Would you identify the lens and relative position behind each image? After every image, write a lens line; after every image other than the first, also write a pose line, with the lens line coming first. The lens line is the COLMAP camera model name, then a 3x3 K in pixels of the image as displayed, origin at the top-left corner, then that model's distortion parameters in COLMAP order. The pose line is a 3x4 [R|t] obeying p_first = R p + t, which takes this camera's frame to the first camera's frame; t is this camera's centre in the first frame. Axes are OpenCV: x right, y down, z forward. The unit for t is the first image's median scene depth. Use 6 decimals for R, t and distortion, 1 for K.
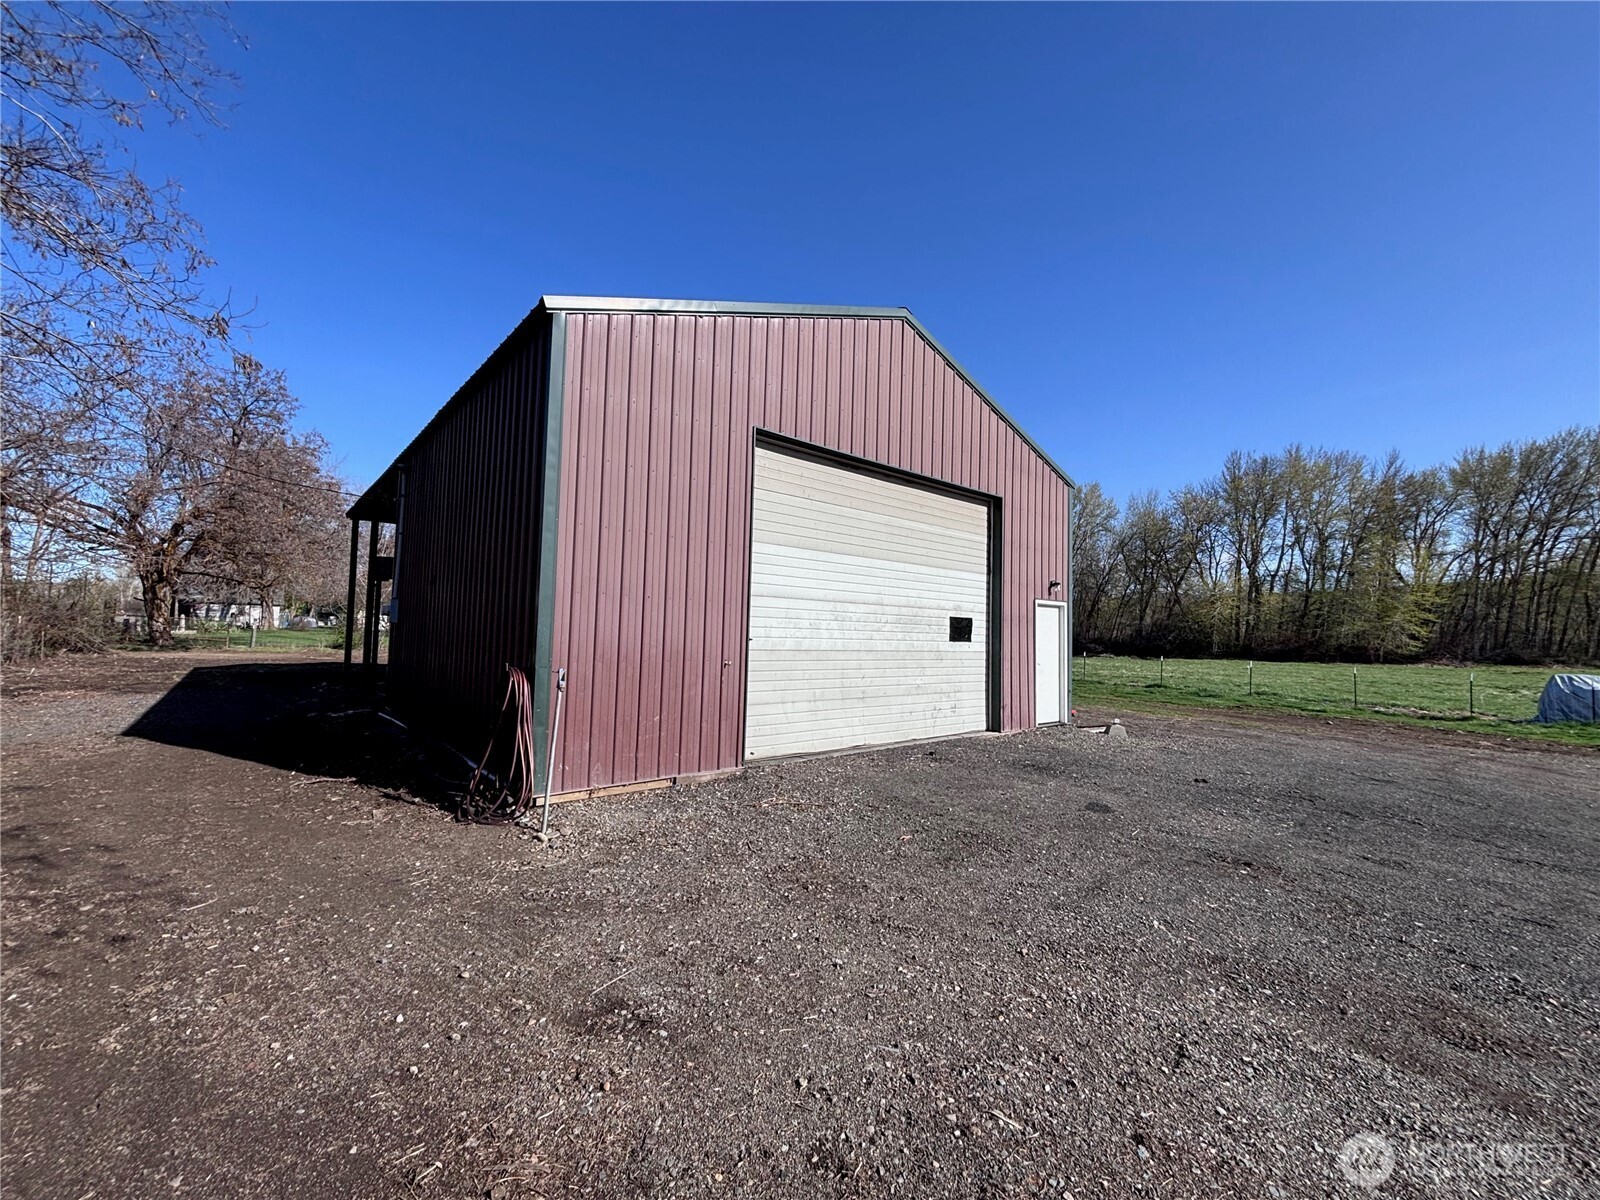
lens RADIAL K [[631.8, 0, 800.0], [0, 631.8, 600.0], [0, 0, 1]] dist [0.014130, -0.009540]
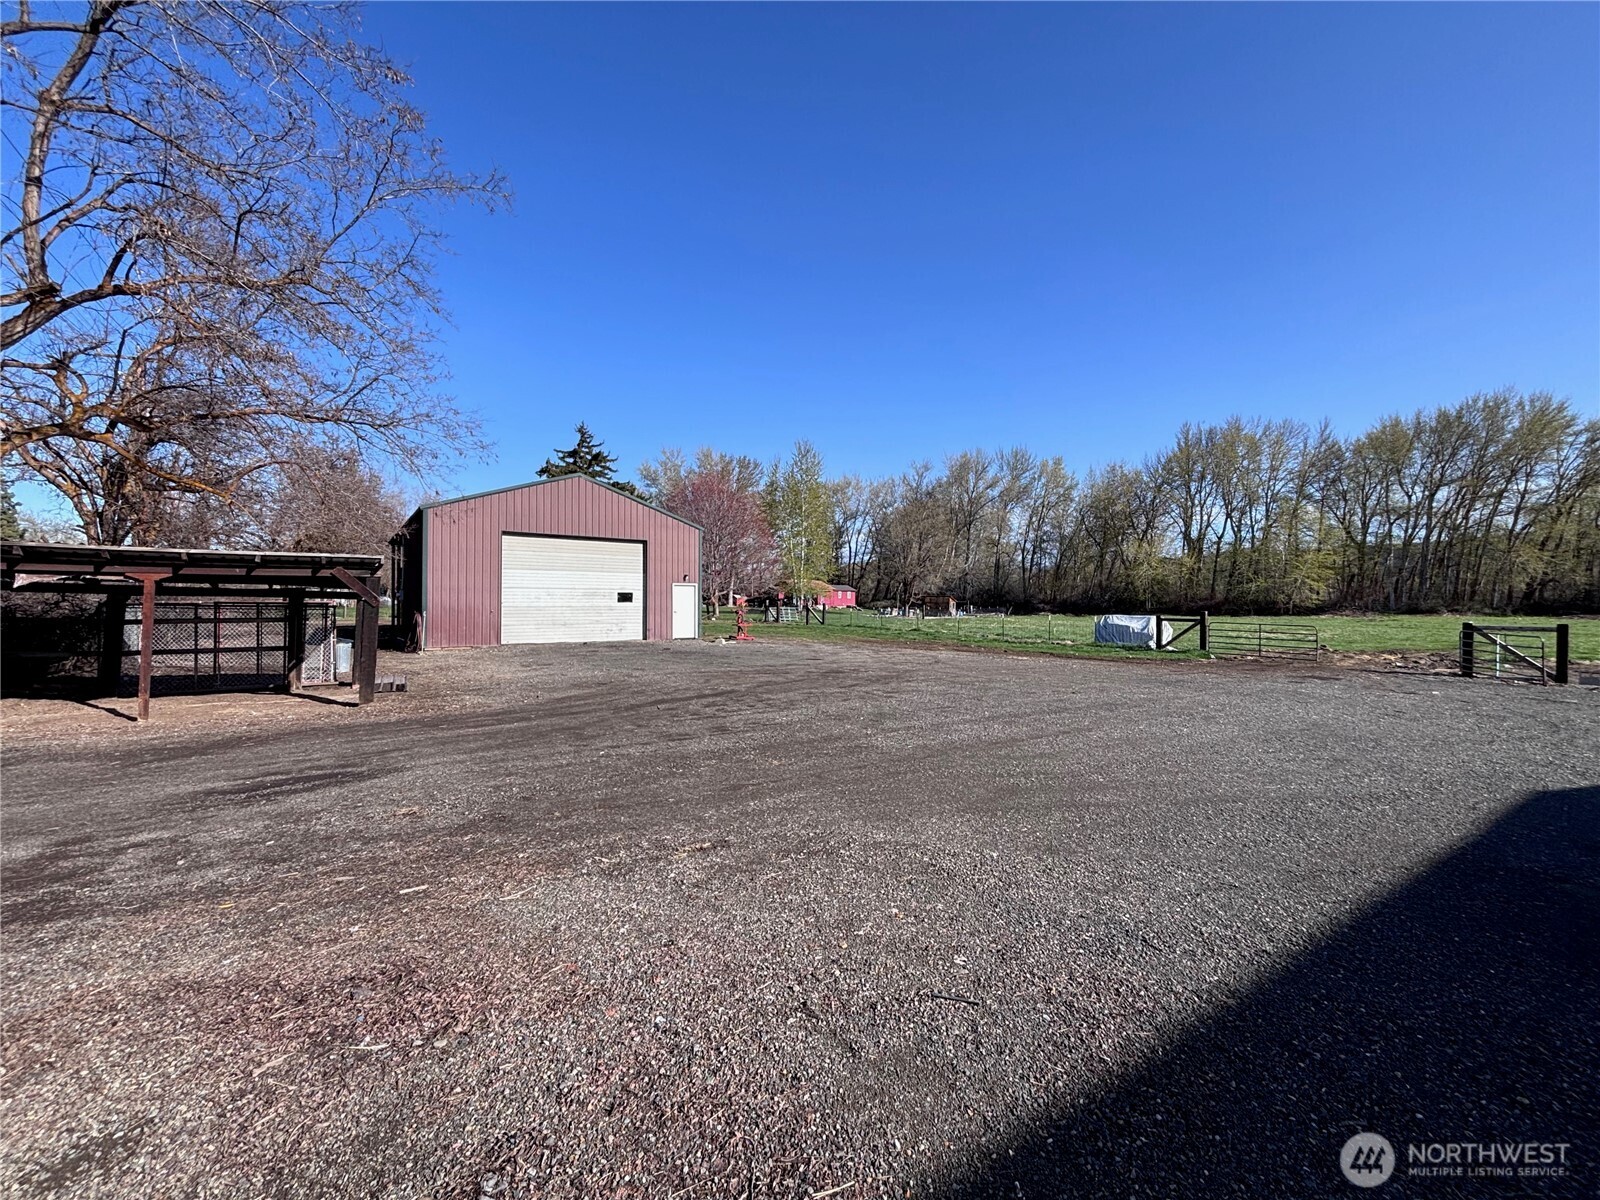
lens RADIAL K [[631.8, 0, 800.0], [0, 631.8, 600.0], [0, 0, 1]] dist [0.014130, -0.009540]
pose [[0.995668, -0.023878, -0.089857, 0.985051], [0.028259, 0.998457, 0.047805, -0.033132], [0.088576, -0.050137, 0.994807, -1.146882]]
